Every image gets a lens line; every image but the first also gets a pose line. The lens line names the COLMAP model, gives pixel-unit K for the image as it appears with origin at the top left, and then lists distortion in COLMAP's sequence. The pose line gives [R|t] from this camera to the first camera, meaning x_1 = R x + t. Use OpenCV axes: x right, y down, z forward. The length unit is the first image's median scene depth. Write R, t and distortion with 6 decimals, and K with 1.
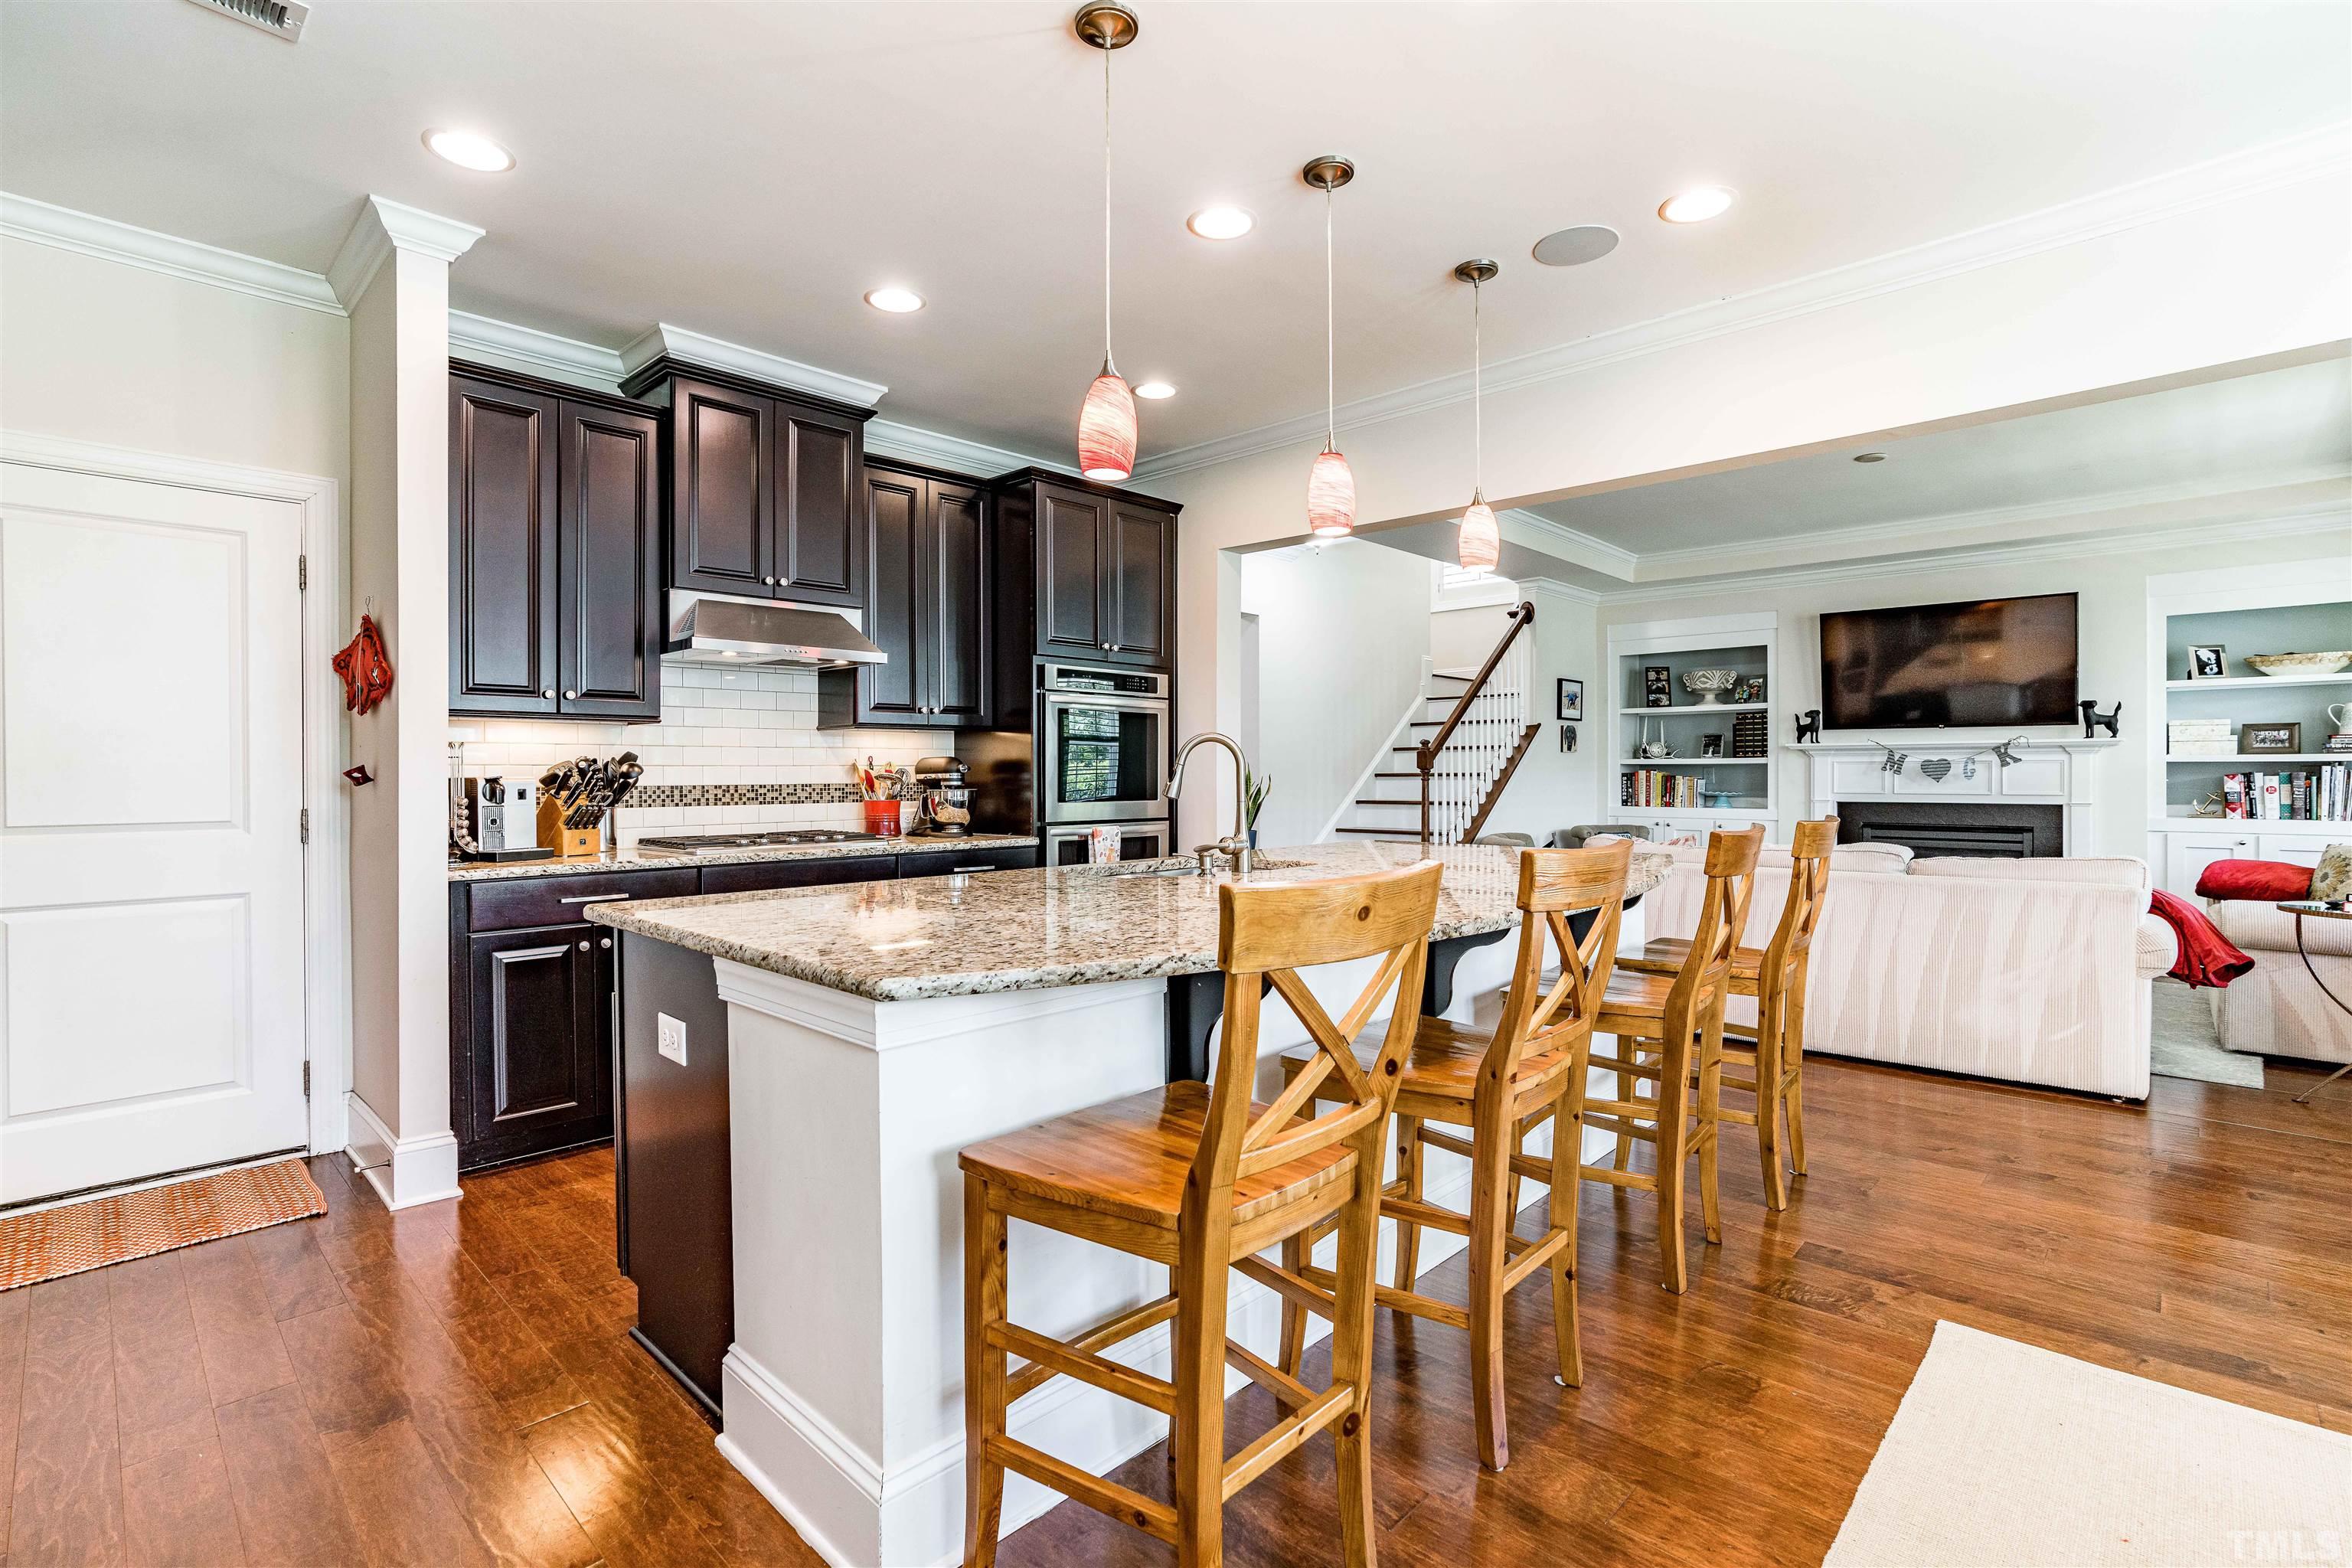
lens RADIAL K [[1076.6, 0, 1179.8], [0, 1076.6, 769.6], [0, 0, 1]] dist [-0.002769, 0.000900]
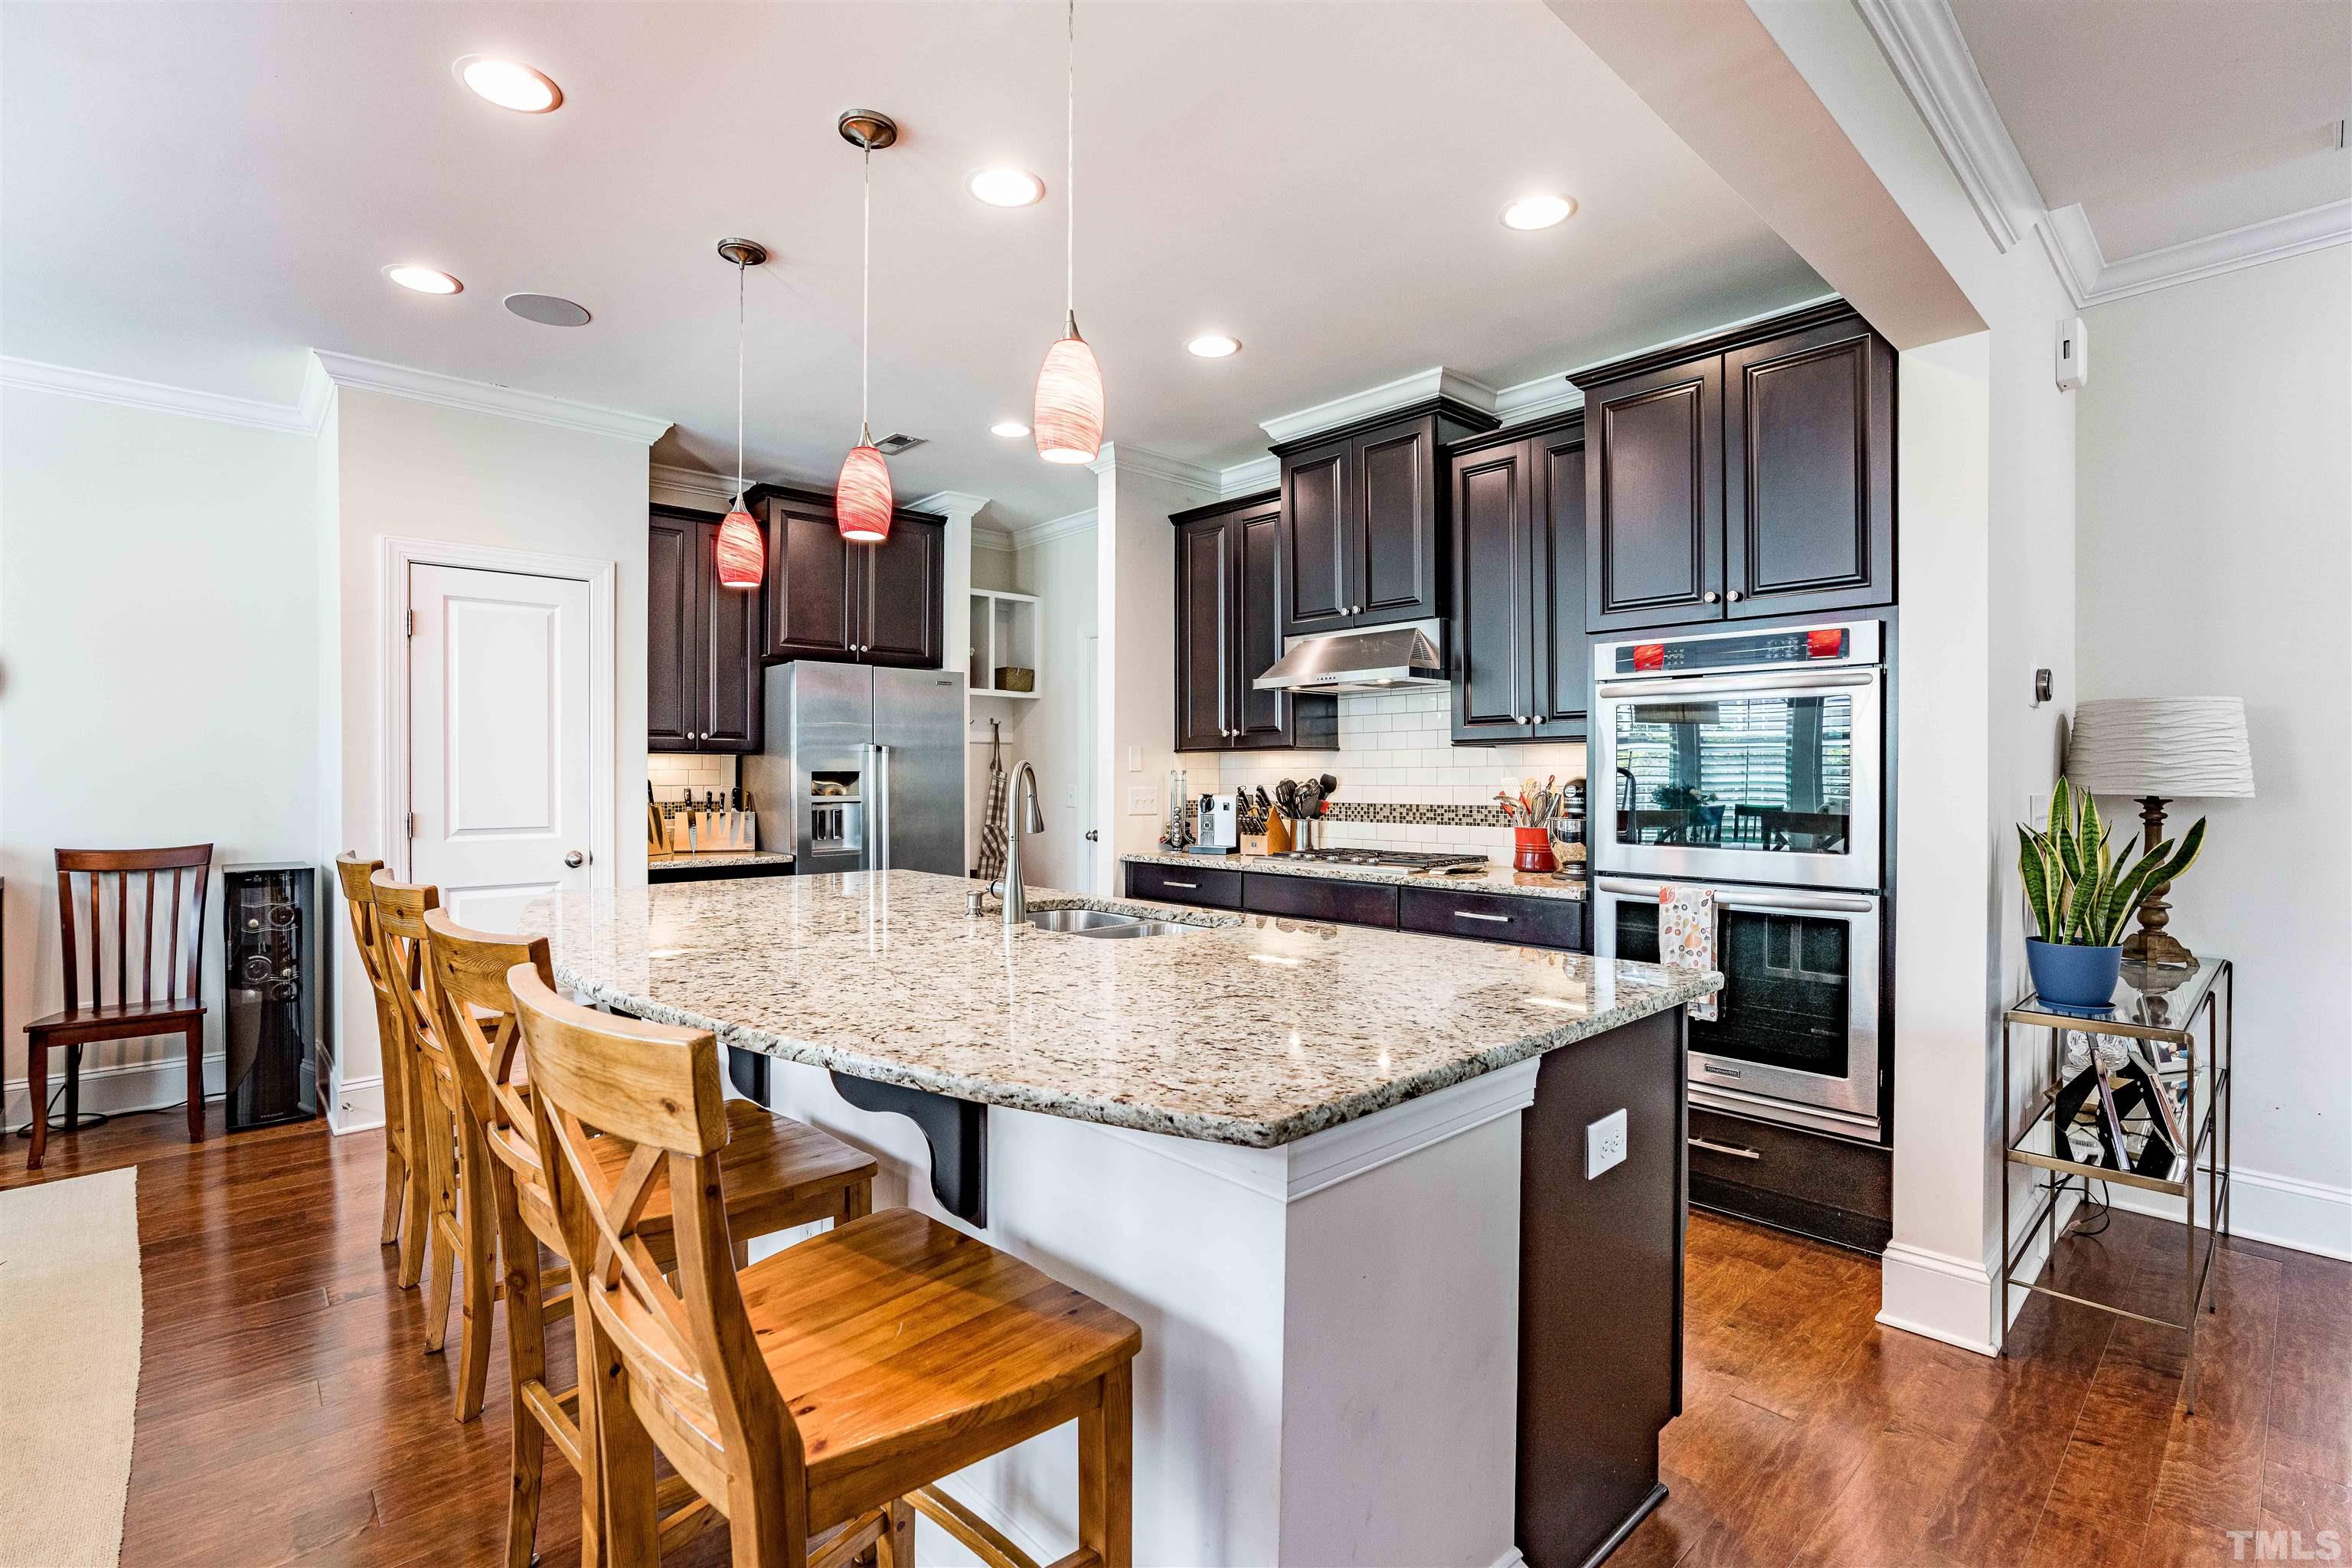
lens RADIAL K [[1076.6, 0, 1170.1], [0, 1076.6, 795.6], [0, 0, 1]] dist [-0.002769, 0.000900]
pose [[-0.048600, 0.015566, -0.998697, 0.628078], [-0.006944, 0.999849, 0.015922, -0.009301], [0.998794, 0.007709, -0.048484, 0.802852]]
